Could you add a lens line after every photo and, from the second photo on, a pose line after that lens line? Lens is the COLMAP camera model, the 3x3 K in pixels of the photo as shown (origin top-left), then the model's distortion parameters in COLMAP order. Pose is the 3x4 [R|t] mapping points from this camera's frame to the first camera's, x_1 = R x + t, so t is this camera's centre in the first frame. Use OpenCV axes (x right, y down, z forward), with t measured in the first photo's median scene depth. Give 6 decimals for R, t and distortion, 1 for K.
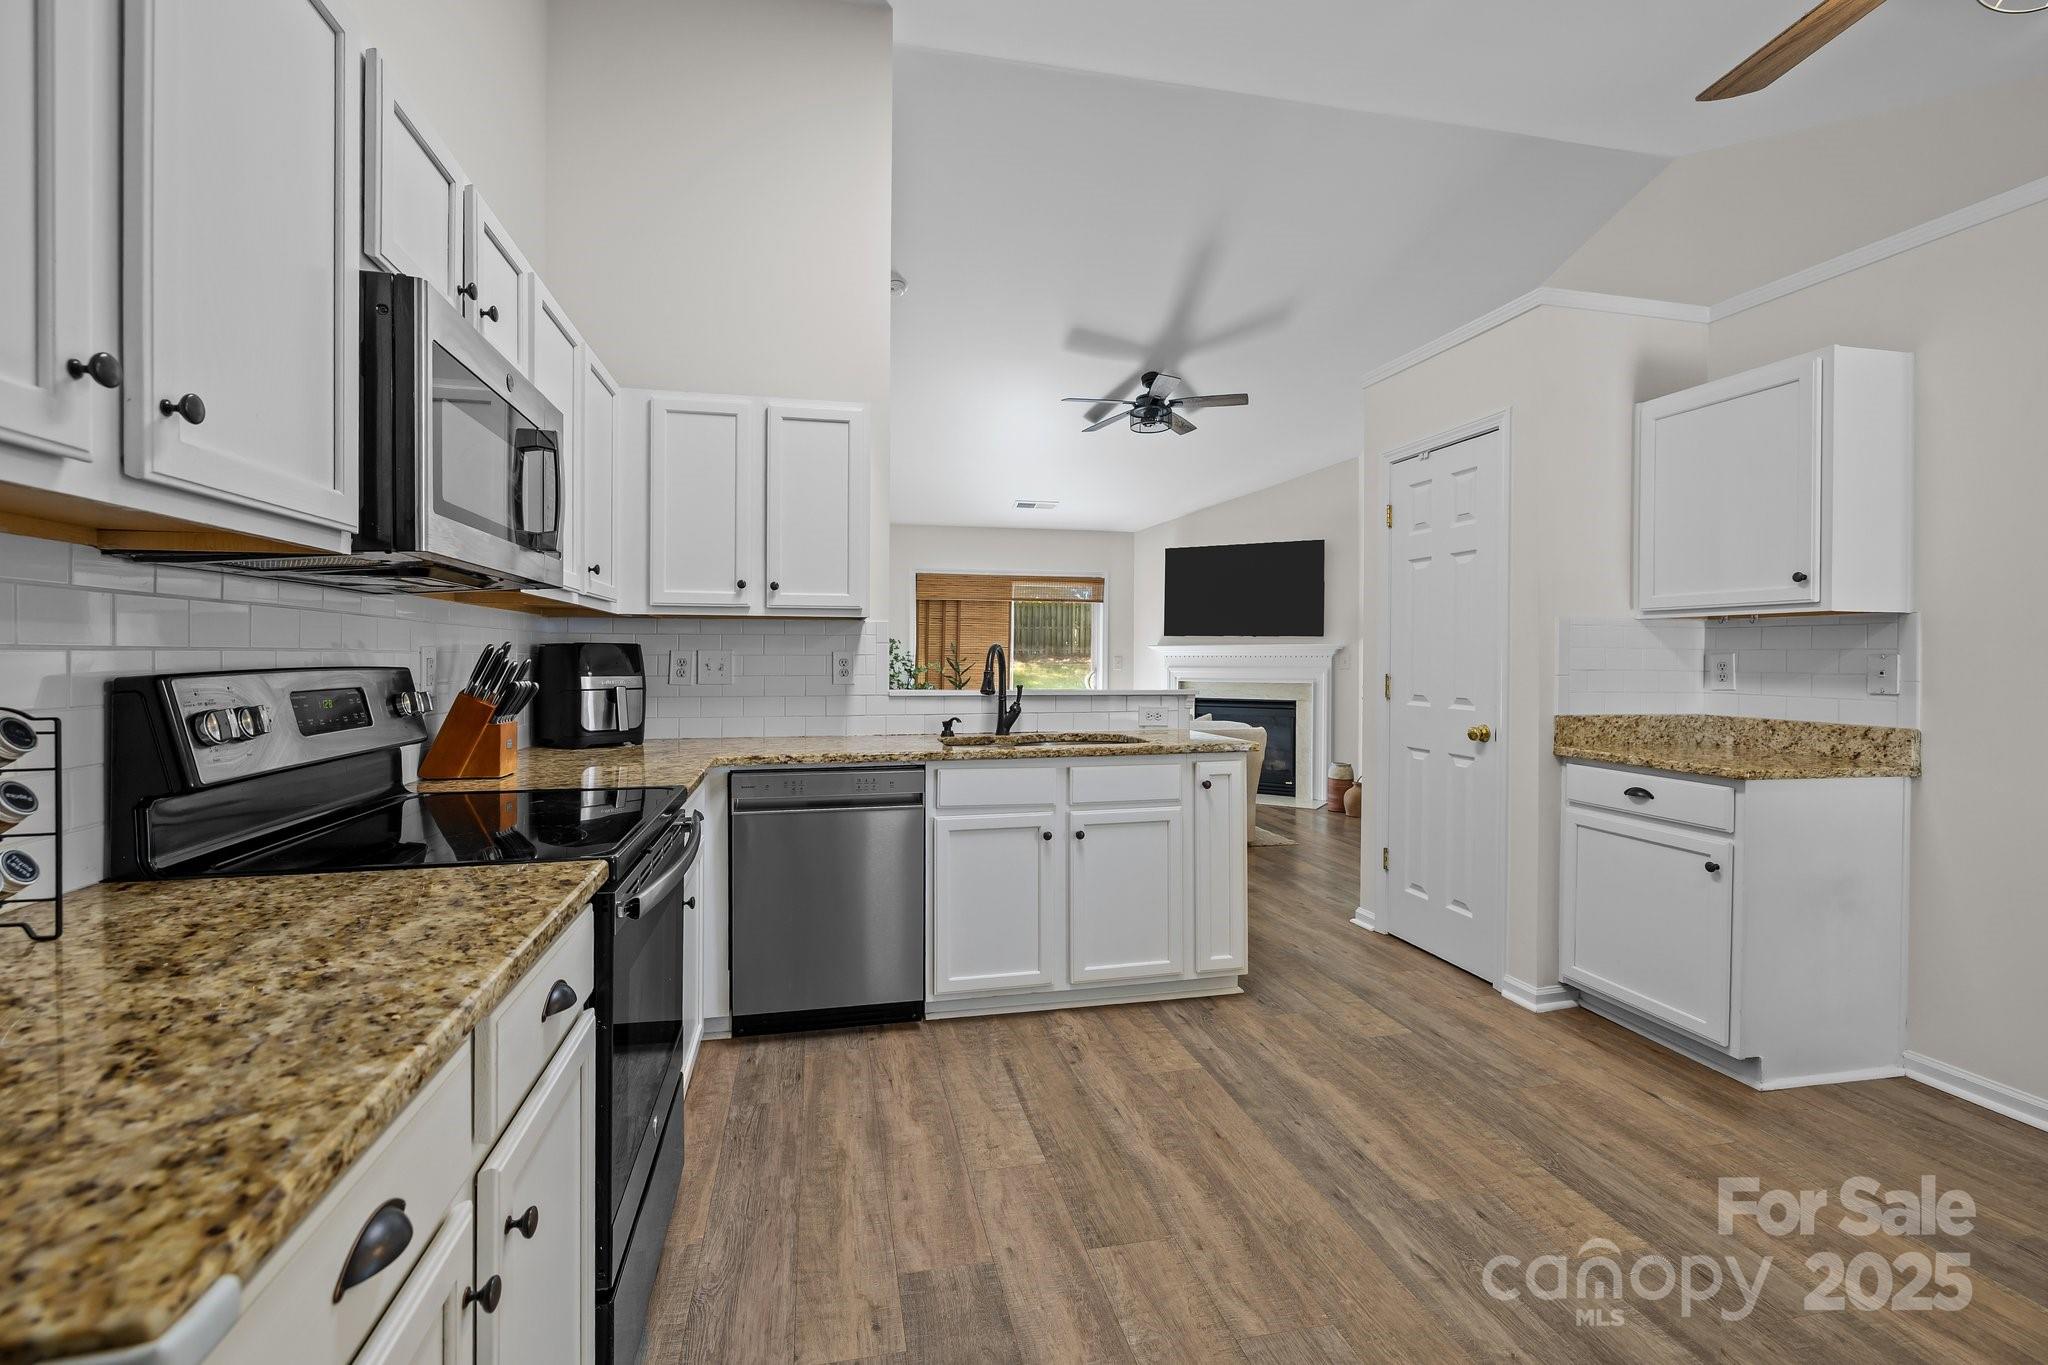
lens RADIAL K [[868.4, 0, 1009.0], [0, 868.4, 684.6], [0, 0, 1]] dist [0.001025, -0.000380]
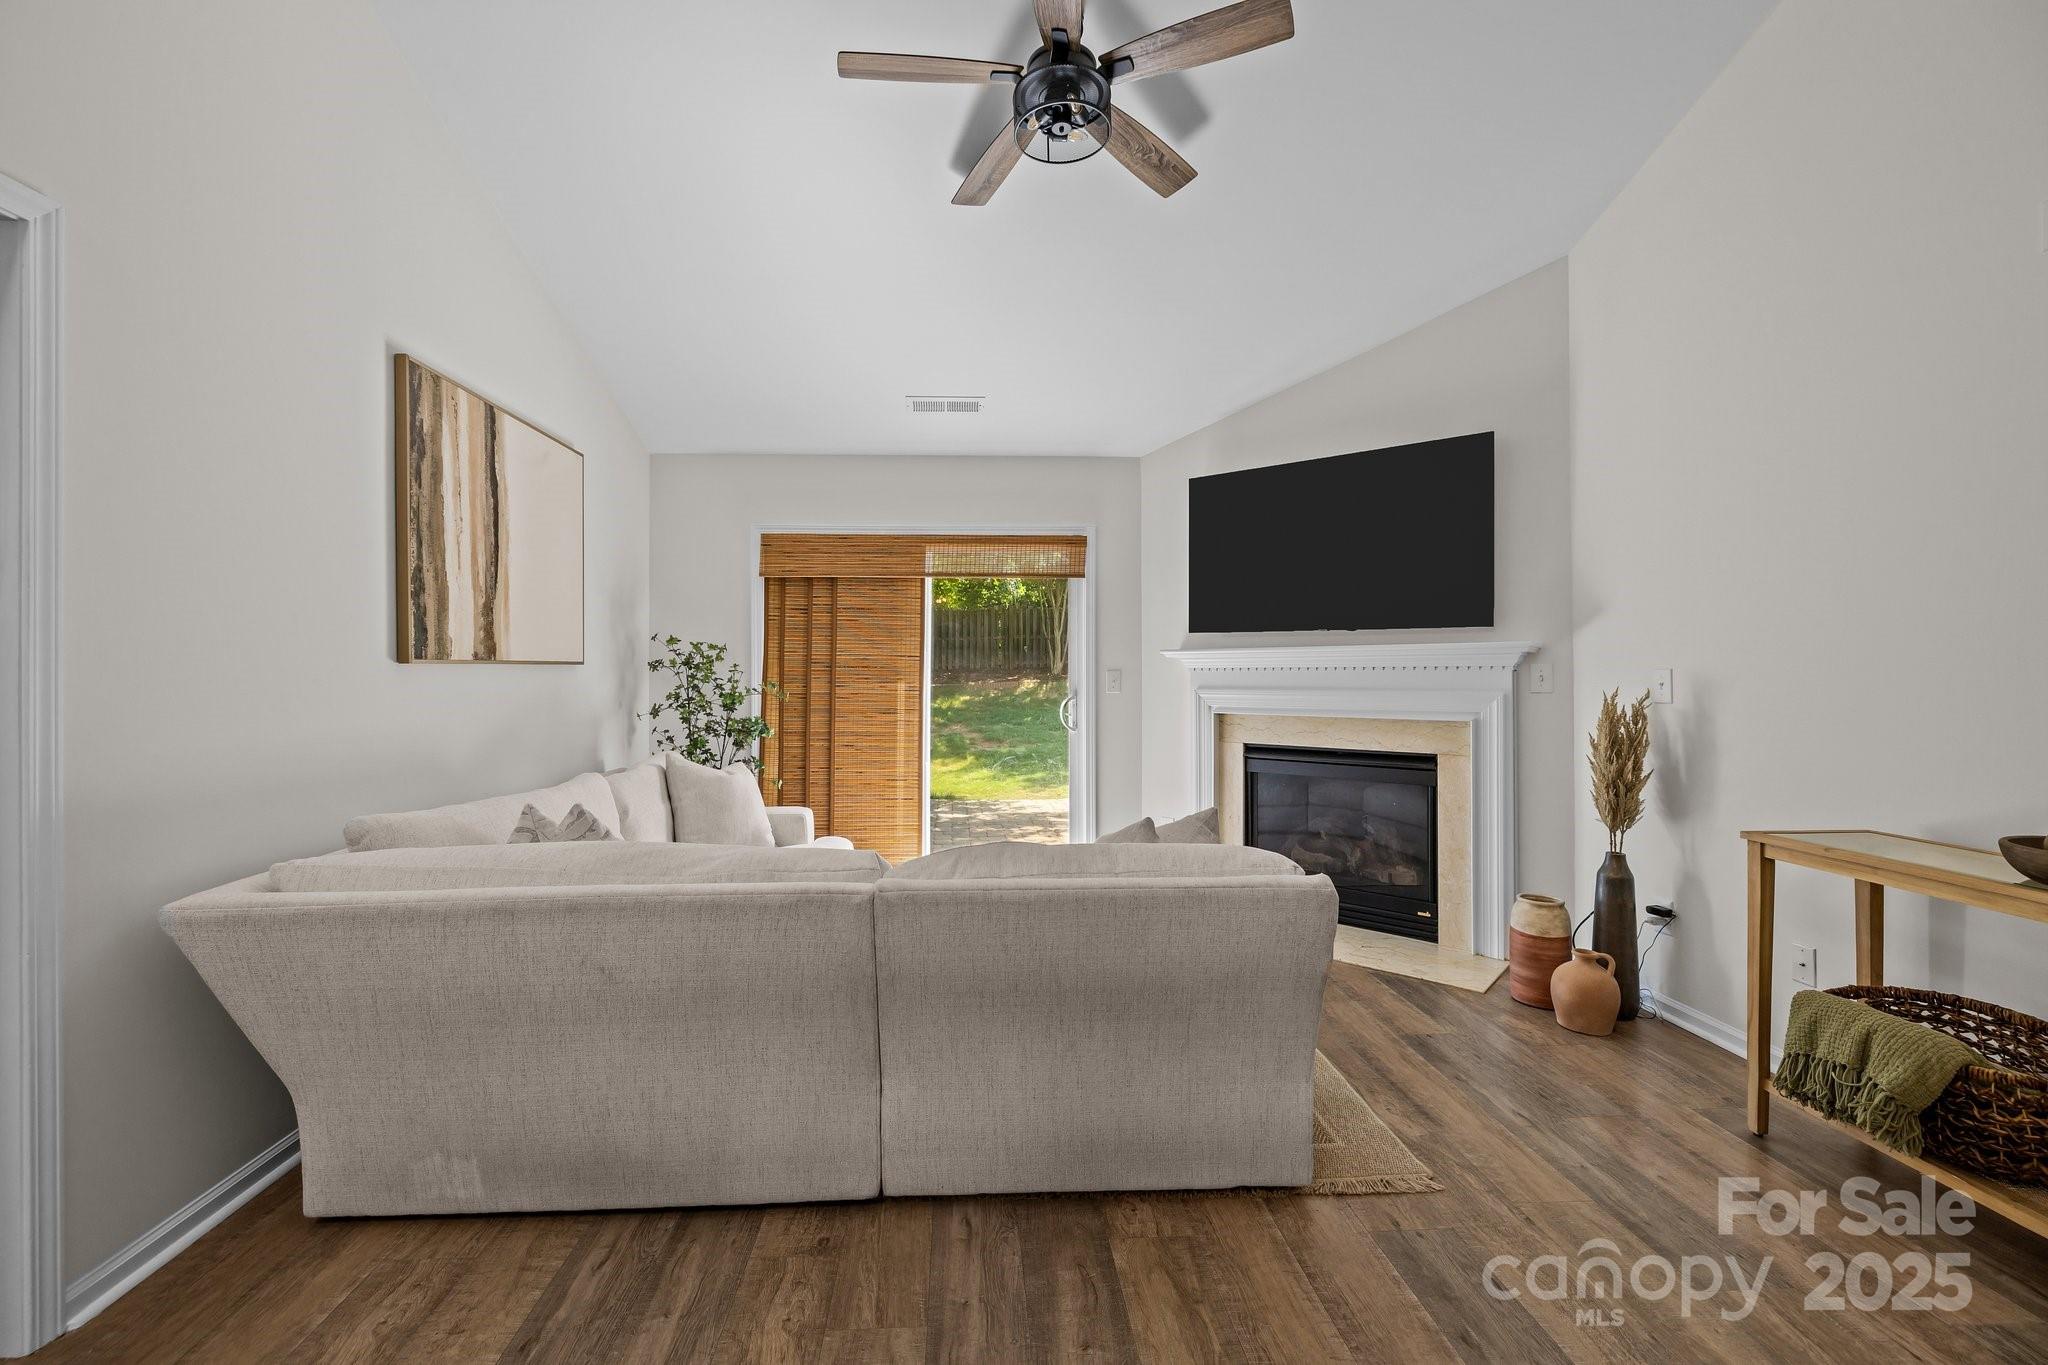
lens RADIAL K [[868.4, 0, 1010.7], [0, 868.4, 668.2], [0, 0, 1]] dist [0.001025, -0.000380]
pose [[0.988754, -0.006912, -0.149394, 0.394557], [0.002210, 0.999497, -0.031621, -0.041183], [0.149537, 0.030936, 0.988272, 1.131688]]
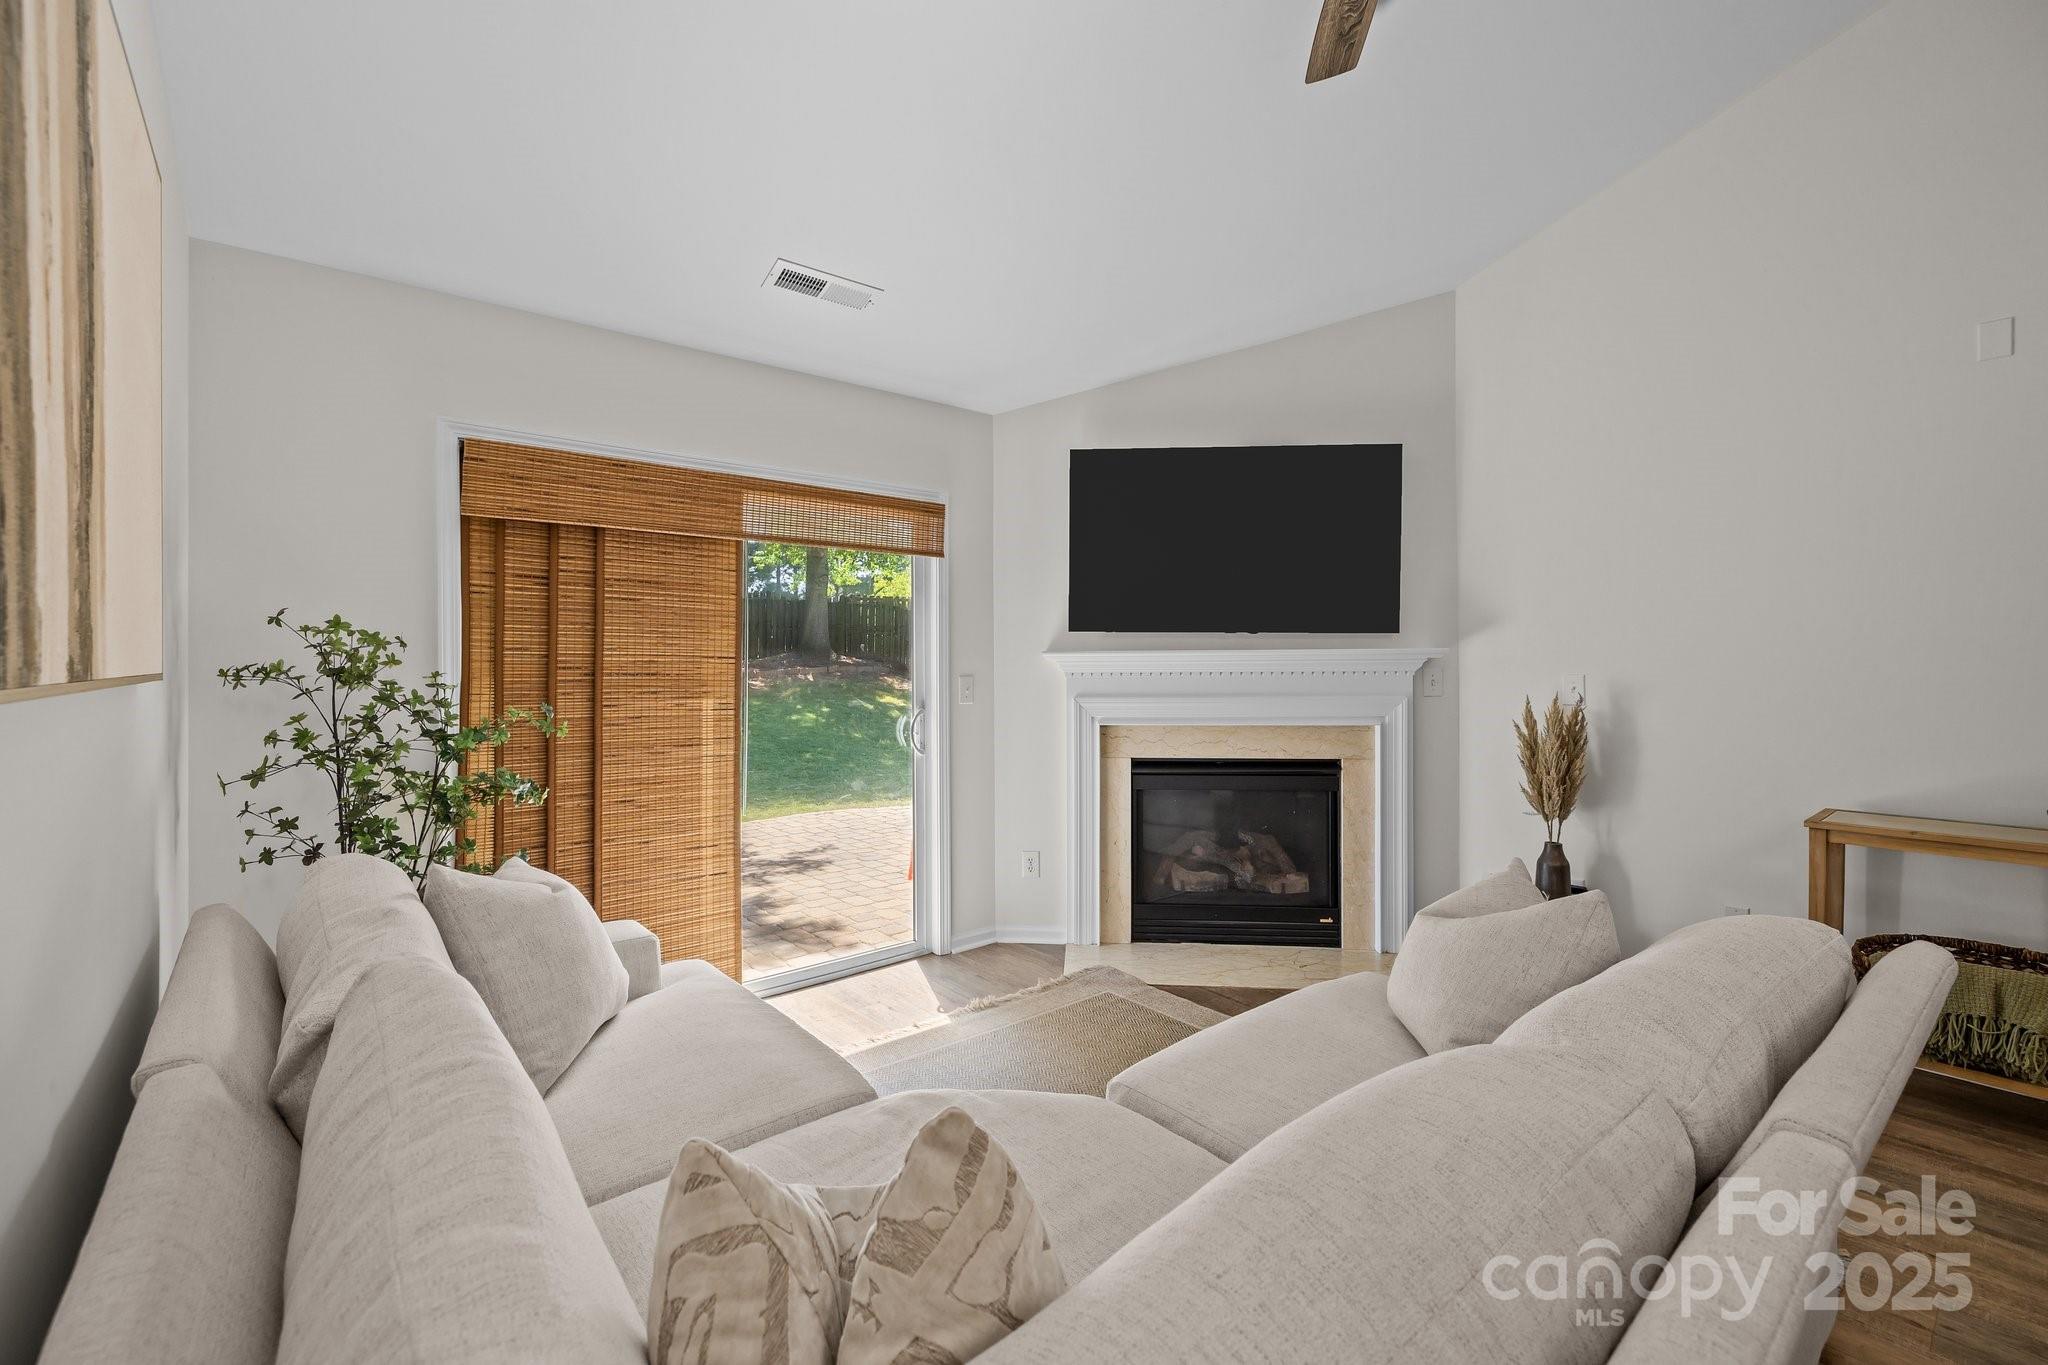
lens RADIAL K [[868.4, 0, 1012.5], [0, 868.4, 666.2], [0, 0, 1]] dist [0.001025, -0.000380]
pose [[0.885001, -0.009094, 0.465500, -0.194158], [0.020127, 0.999622, -0.018736, -0.076007], [-0.465153, 0.025951, 0.884850, 1.574080]]
